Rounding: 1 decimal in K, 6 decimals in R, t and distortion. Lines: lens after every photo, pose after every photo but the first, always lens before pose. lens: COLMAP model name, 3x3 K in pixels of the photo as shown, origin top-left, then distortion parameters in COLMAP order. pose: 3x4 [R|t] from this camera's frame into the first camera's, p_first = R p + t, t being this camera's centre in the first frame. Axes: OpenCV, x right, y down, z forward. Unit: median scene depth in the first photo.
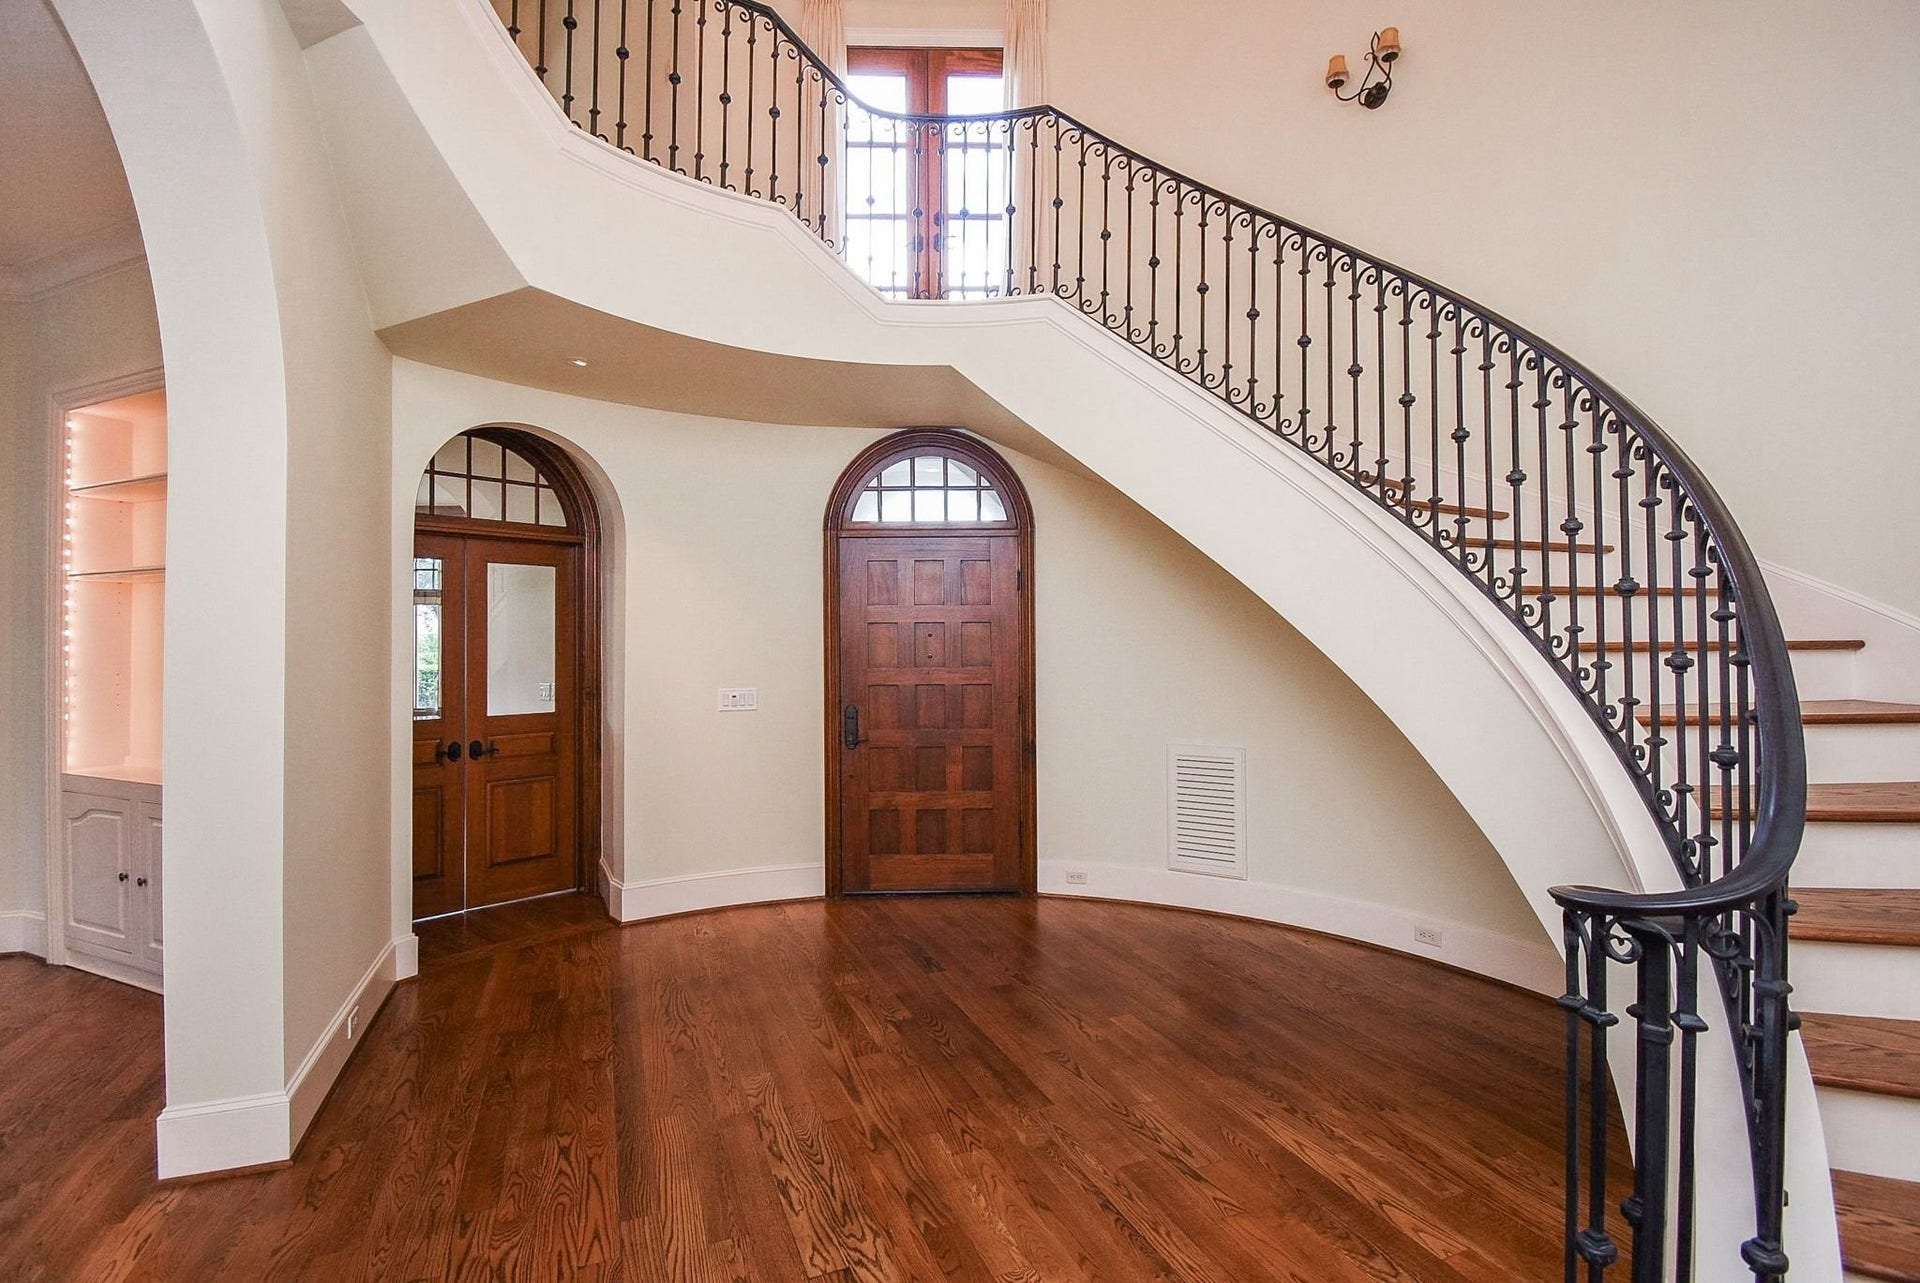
lens RADIAL K [[869.7, 0, 960.0], [0, 869.7, 641.5], [0, 0, 1]] dist [-0.029347, -0.000530]
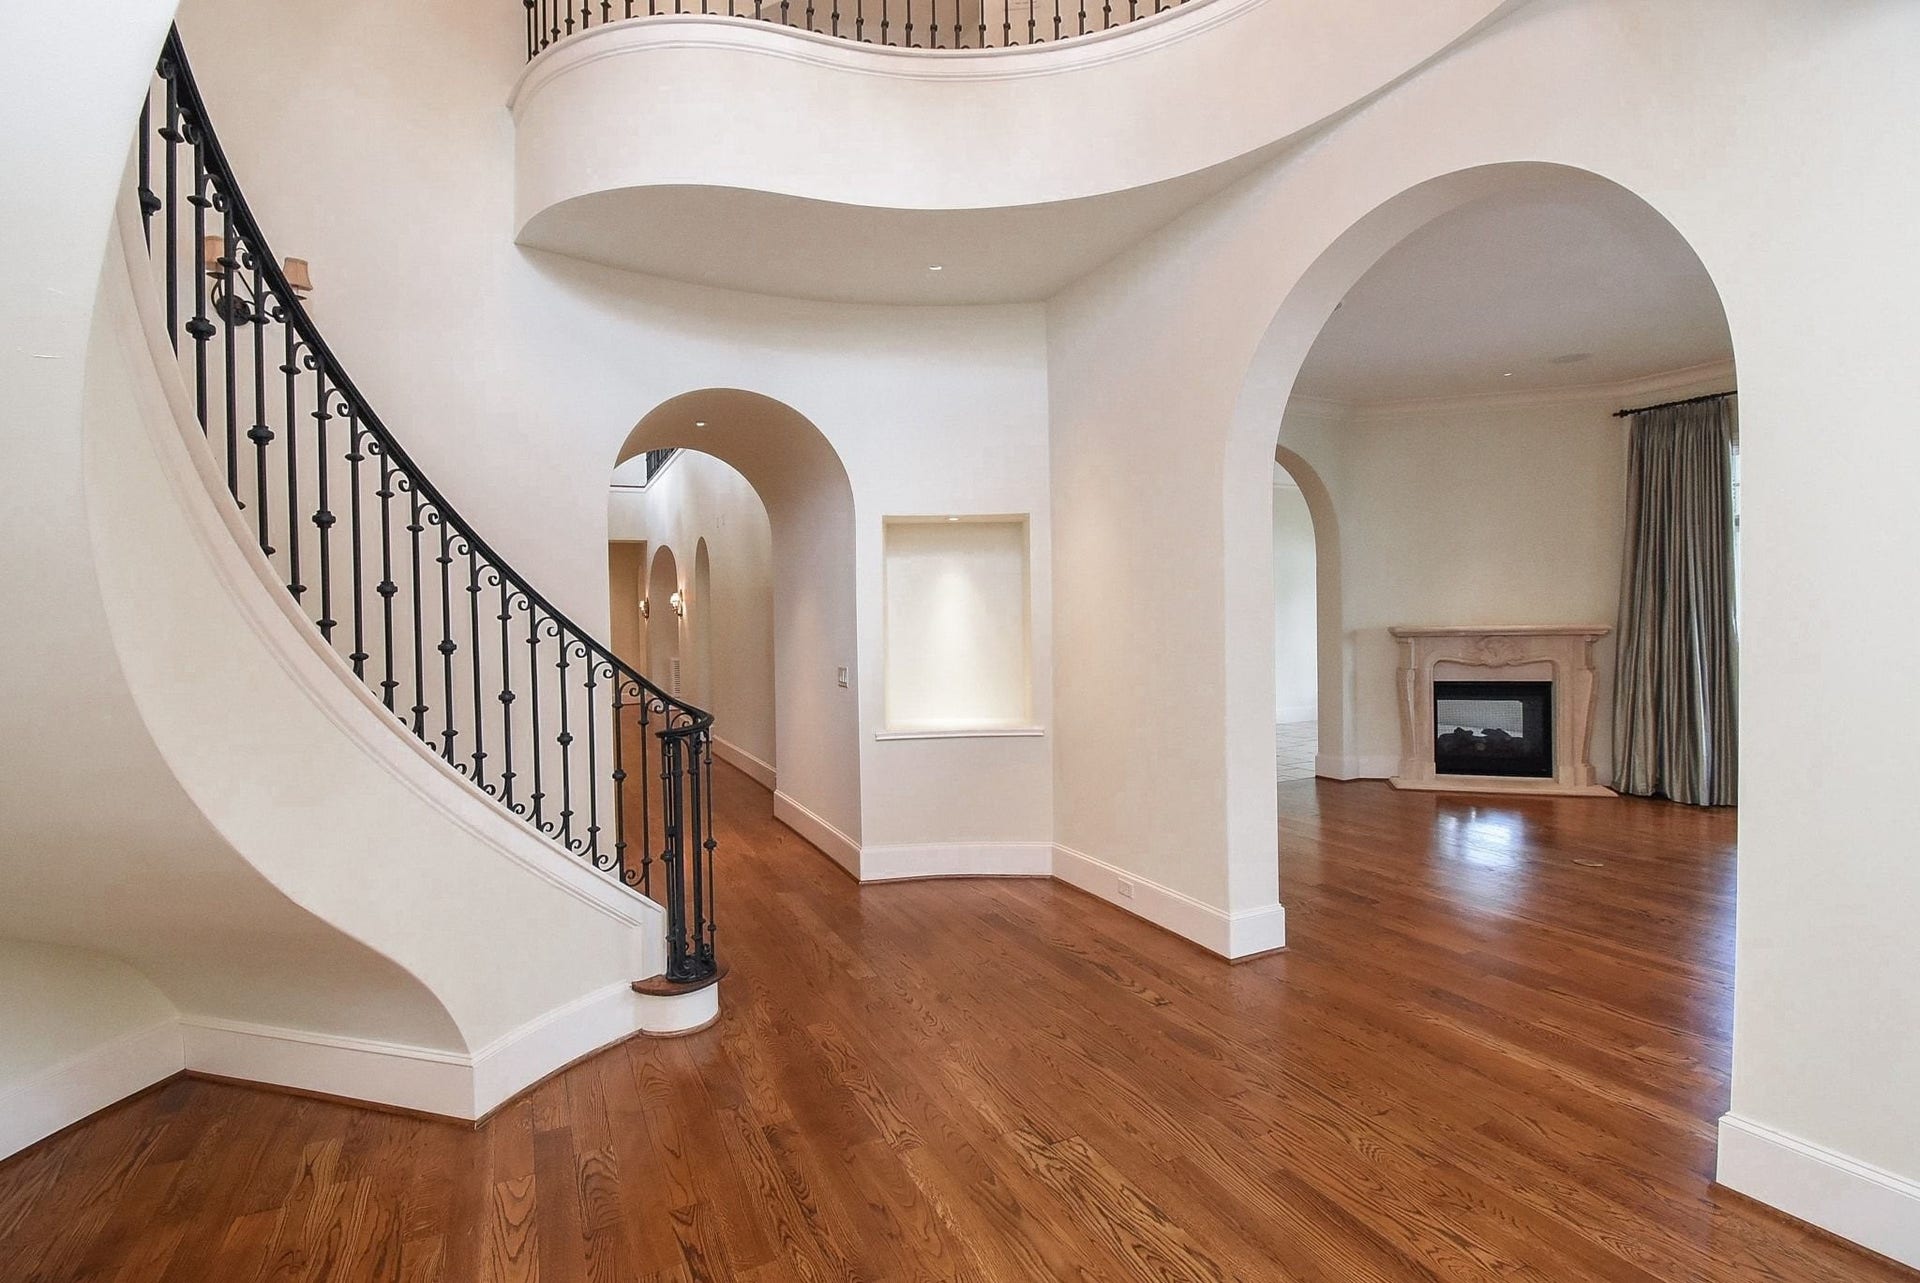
lens RADIAL K [[869.7, 0, 960.0], [0, 869.7, 641.5], [0, 0, 1]] dist [-0.029347, -0.000530]
pose [[-0.997617, 0.022645, -0.065168, 0.034709], [0.021582, 0.999623, 0.016974, 0.005557], [0.065527, 0.015527, -0.997730, 1.324194]]
